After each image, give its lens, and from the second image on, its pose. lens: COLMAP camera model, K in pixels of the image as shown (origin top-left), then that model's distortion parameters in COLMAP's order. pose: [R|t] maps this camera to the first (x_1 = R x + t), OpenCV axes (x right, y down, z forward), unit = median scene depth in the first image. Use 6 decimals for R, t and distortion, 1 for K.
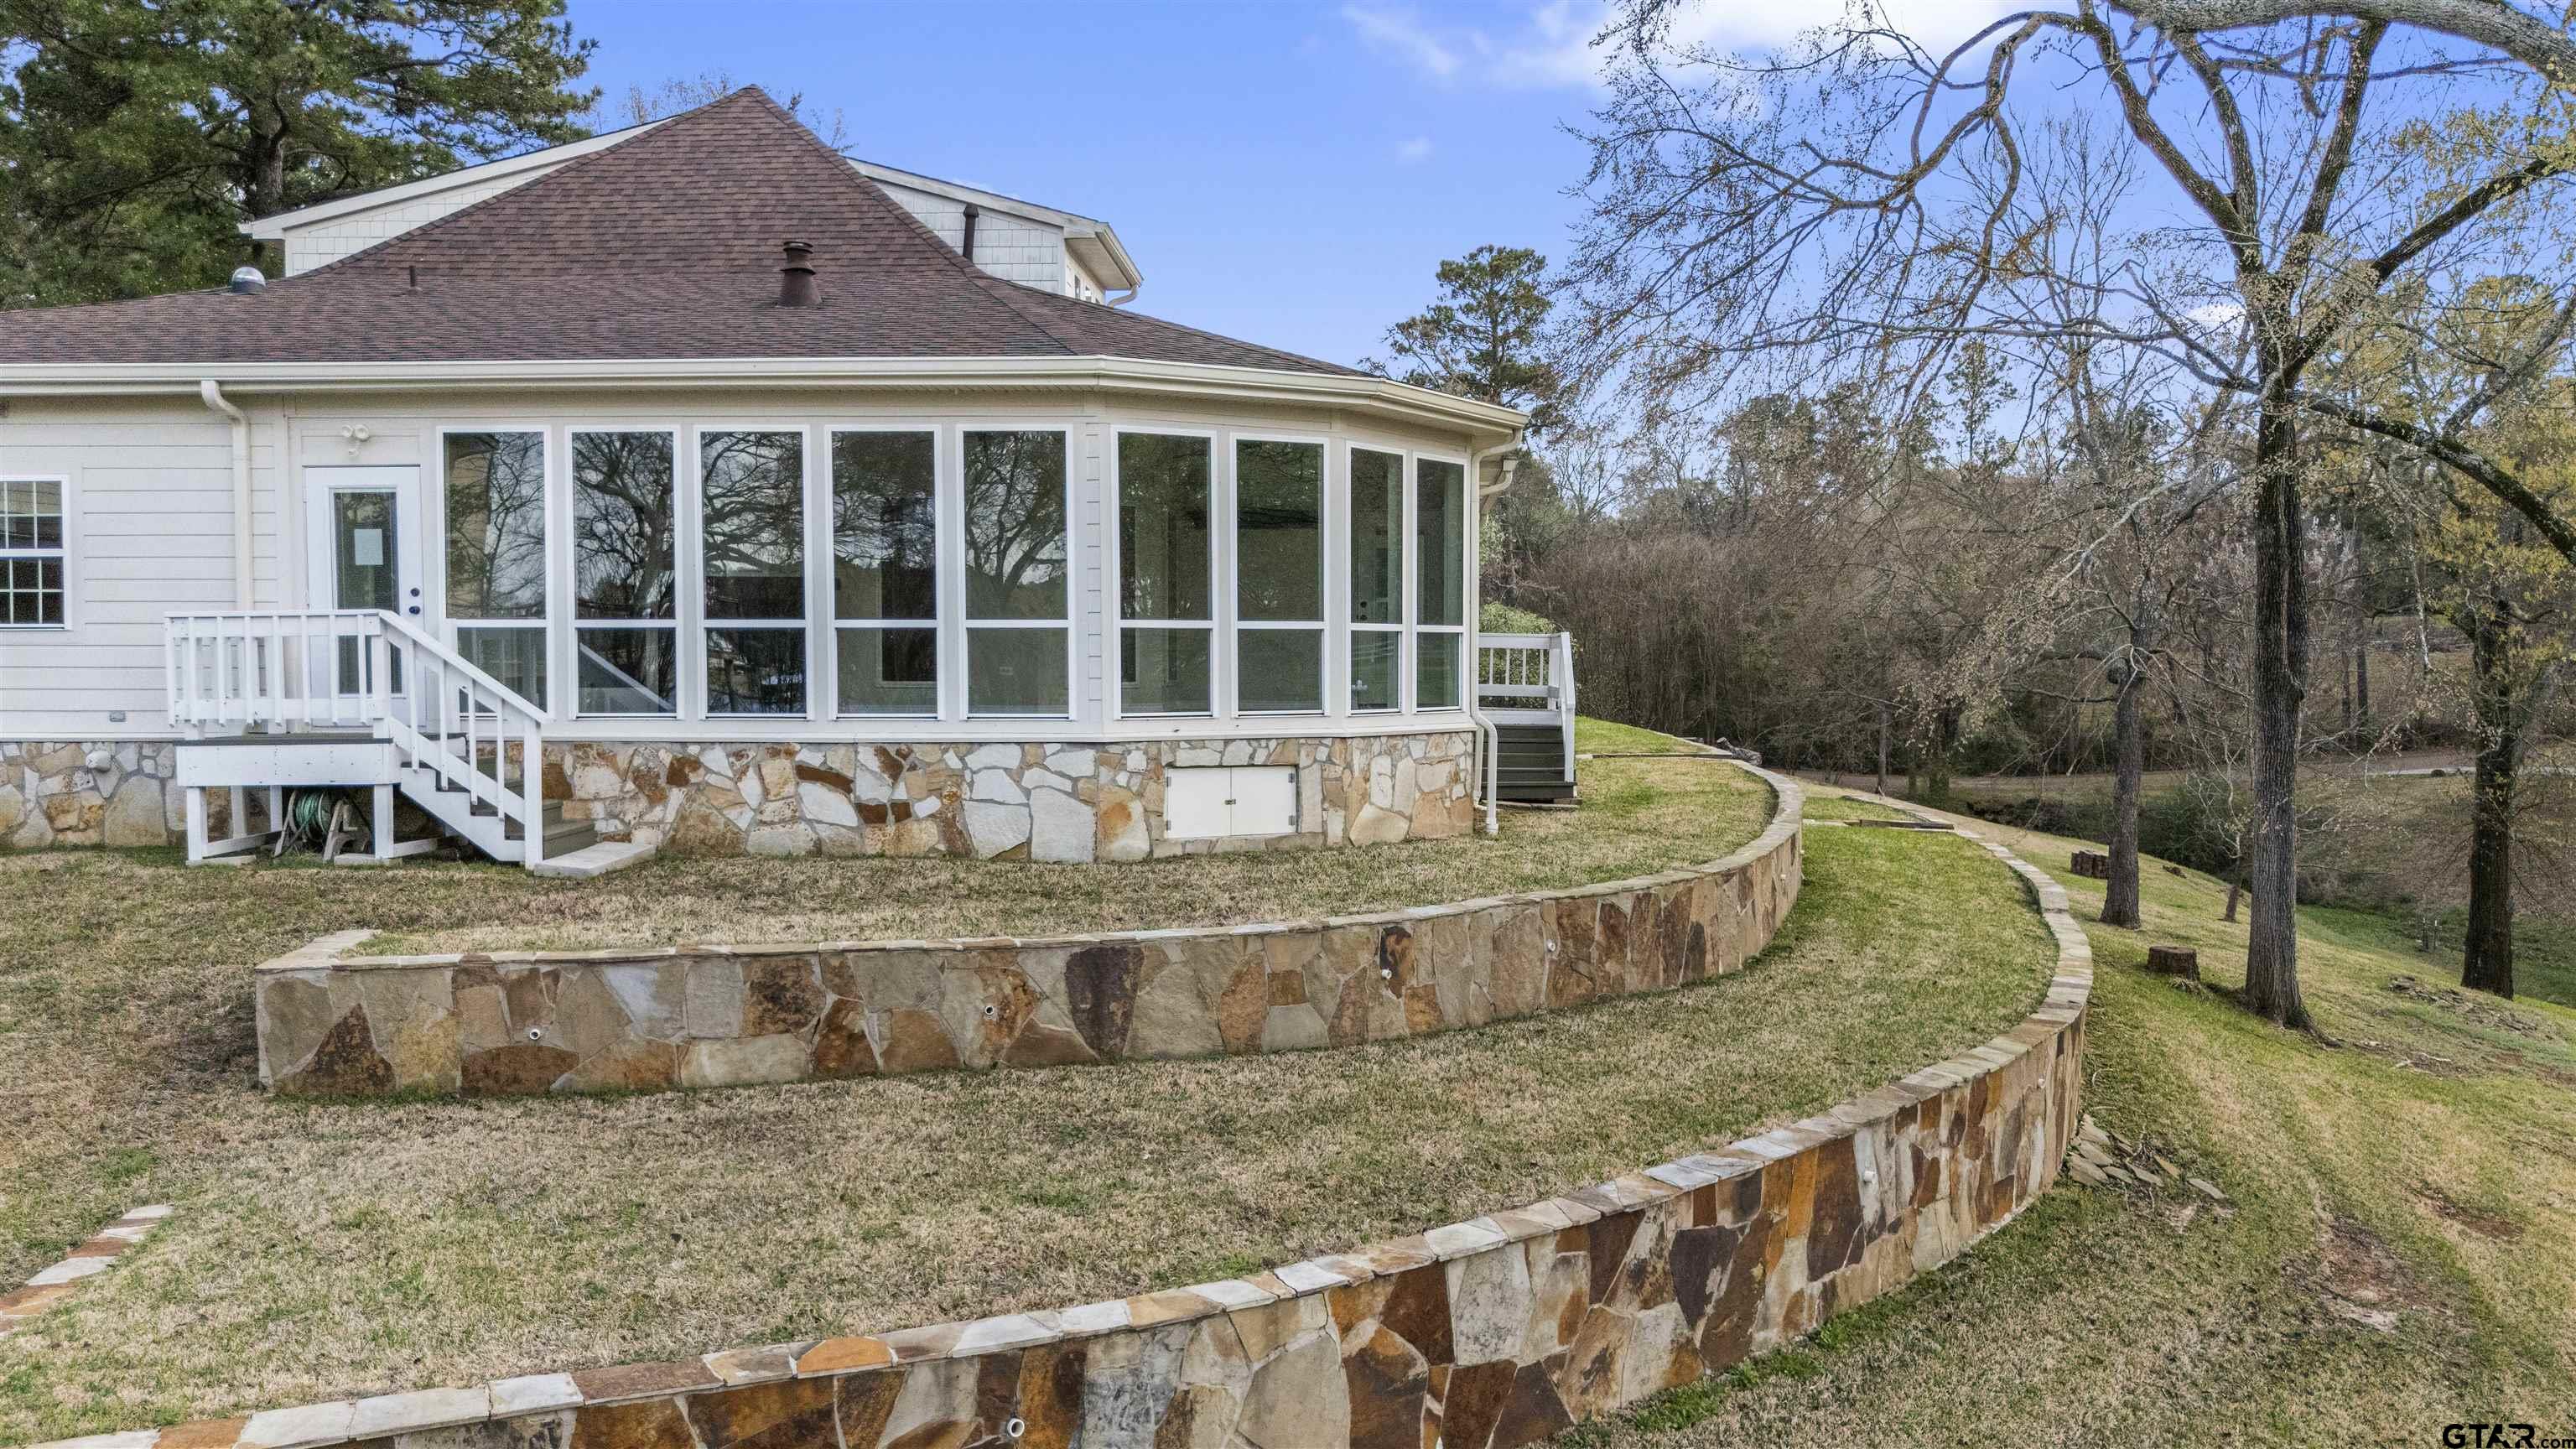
lens RADIAL K [[1927.3, 0, 1284.9], [0, 1927.3, 717.3], [0, 0, 1]] dist [0.068704, -0.074868]
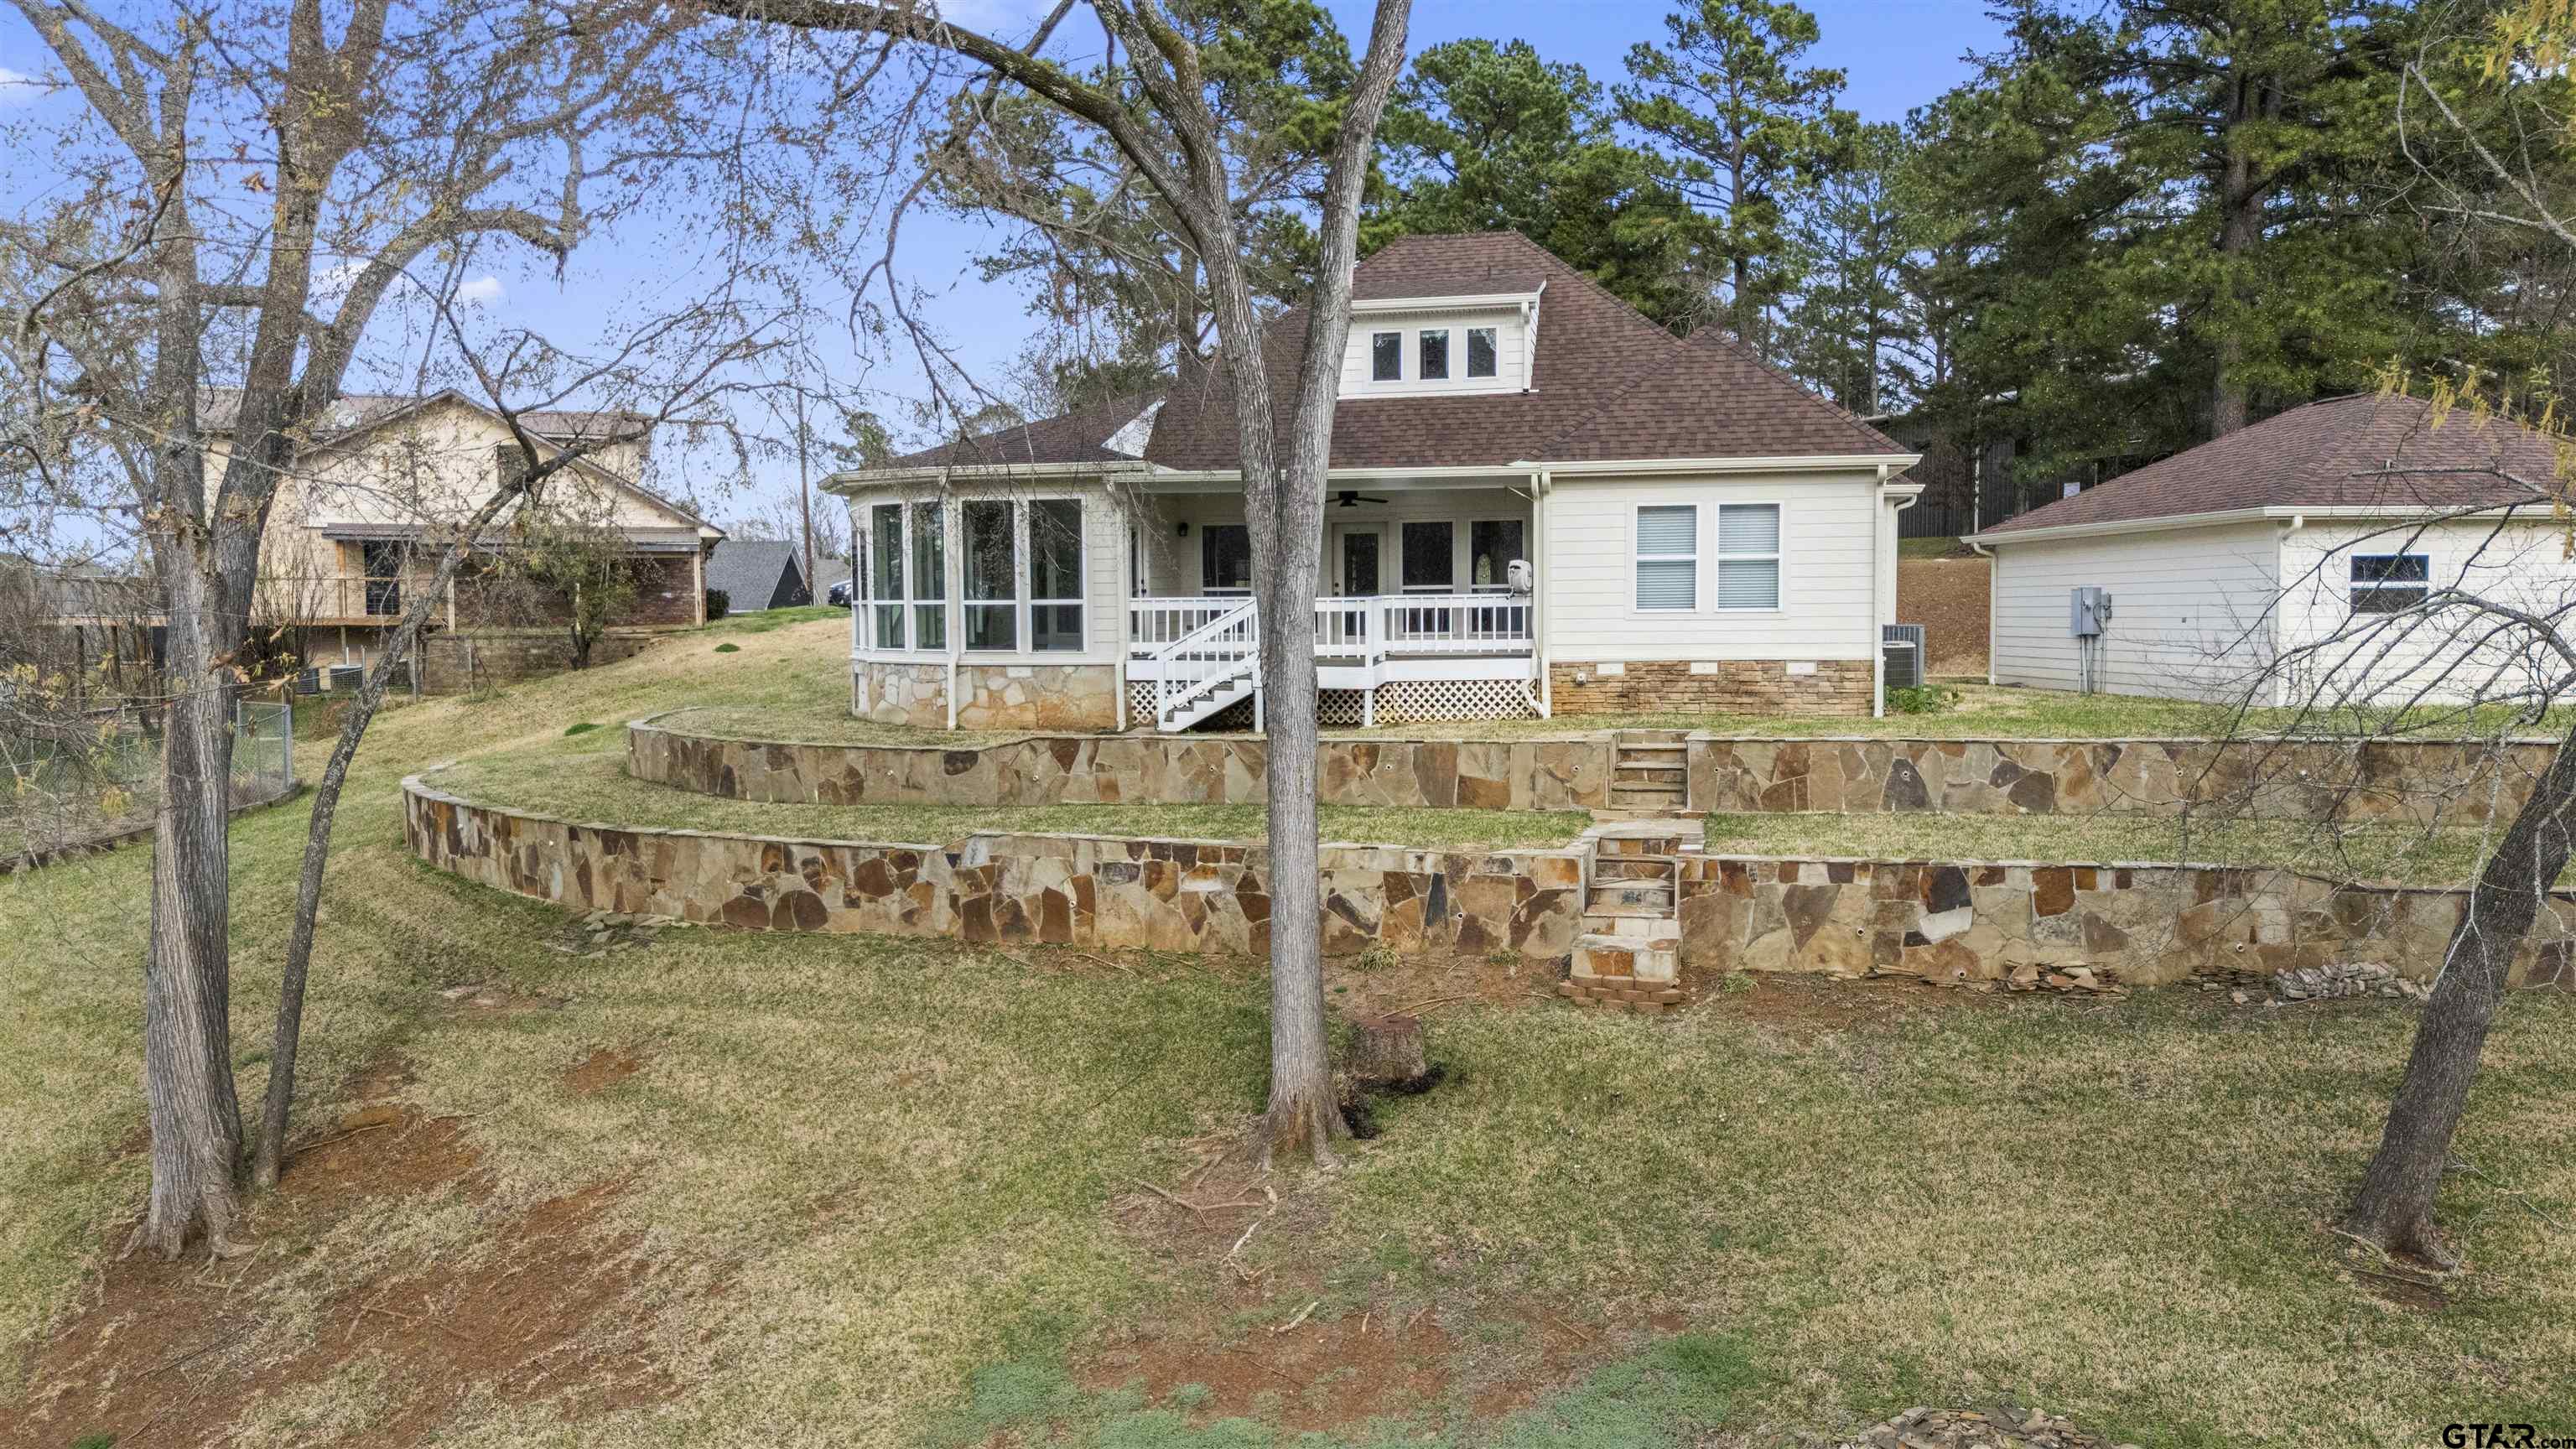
lens RADIAL K [[1927.3, 0, 1286.7], [0, 1927.3, 717.7], [0, 0, 1]] dist [0.068704, -0.074868]
pose [[-0.131168, 0.055617, -0.989799, 2.058964], [-0.028938, 0.997785, 0.059901, -0.067234], [0.990938, 0.036500, -0.129268, 1.849566]]
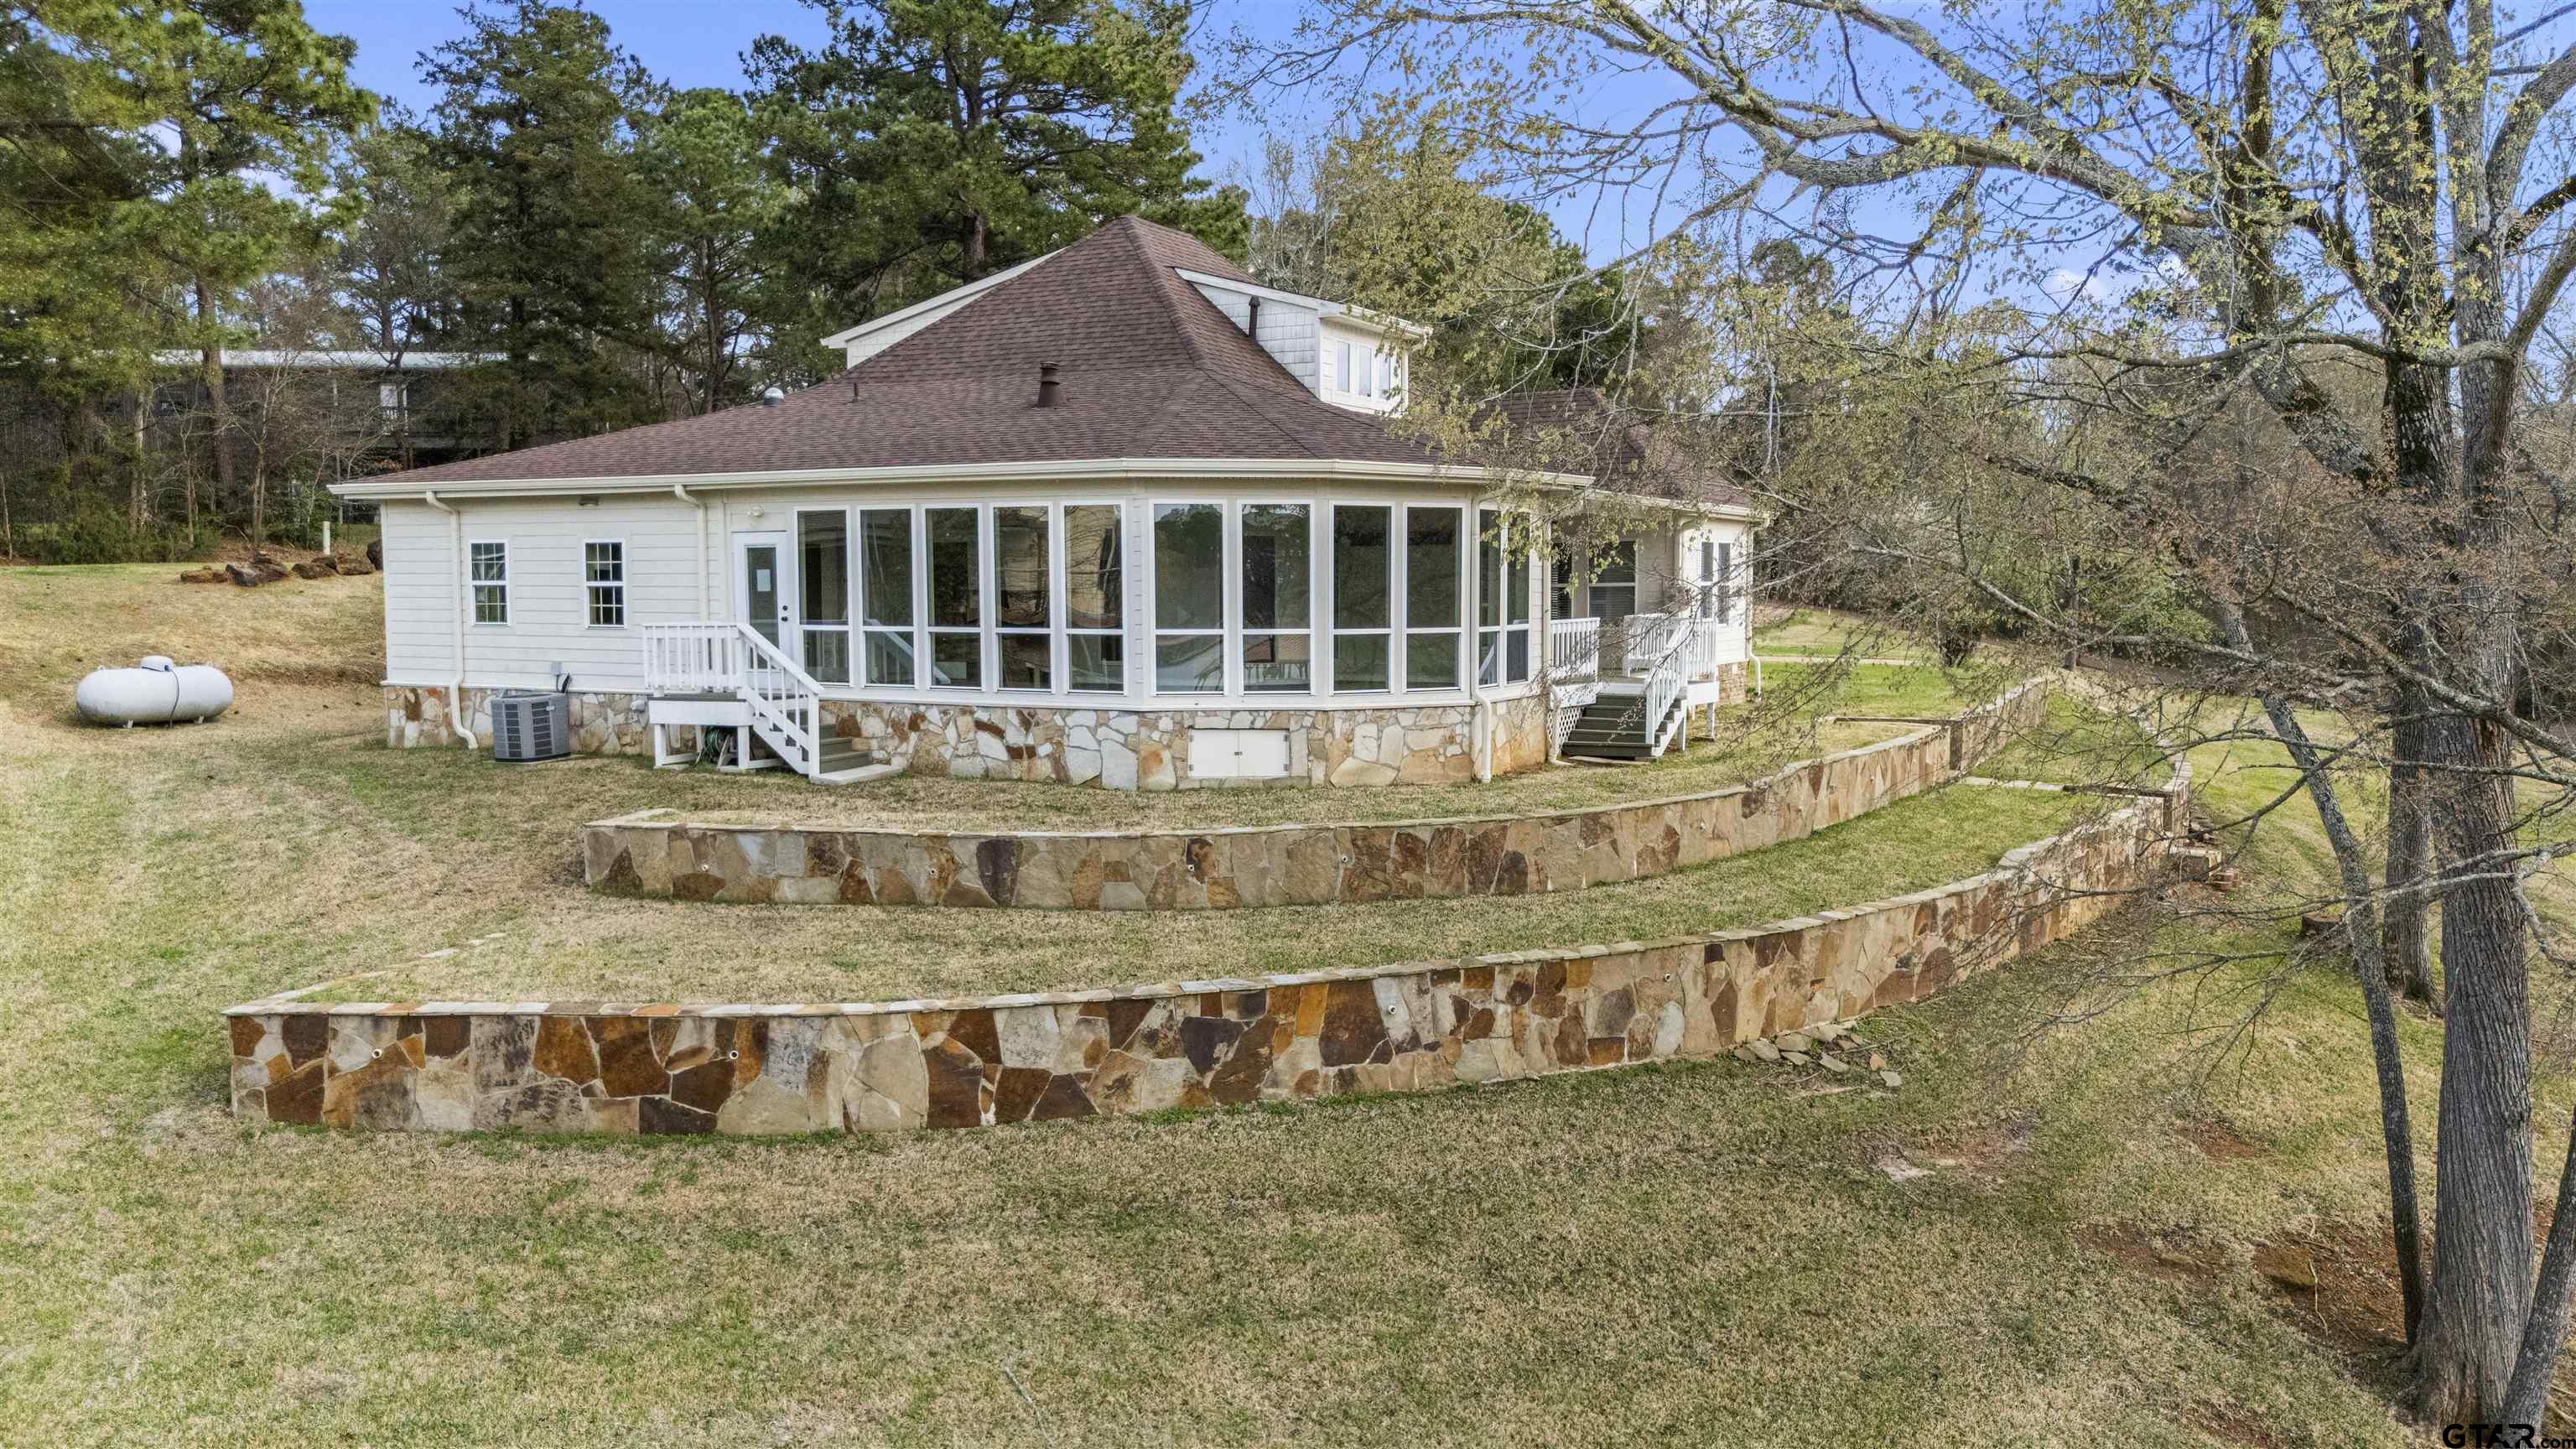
lens RADIAL K [[1927.3, 0, 1297.8], [0, 1927.3, 704.4], [0, 0, 1]] dist [0.068704, -0.074868]
pose [[0.913560, 0.025086, -0.405930, 0.662938], [-0.012363, 0.999348, 0.033935, -0.047377], [0.406516, -0.025983, 0.913274, -0.344672]]
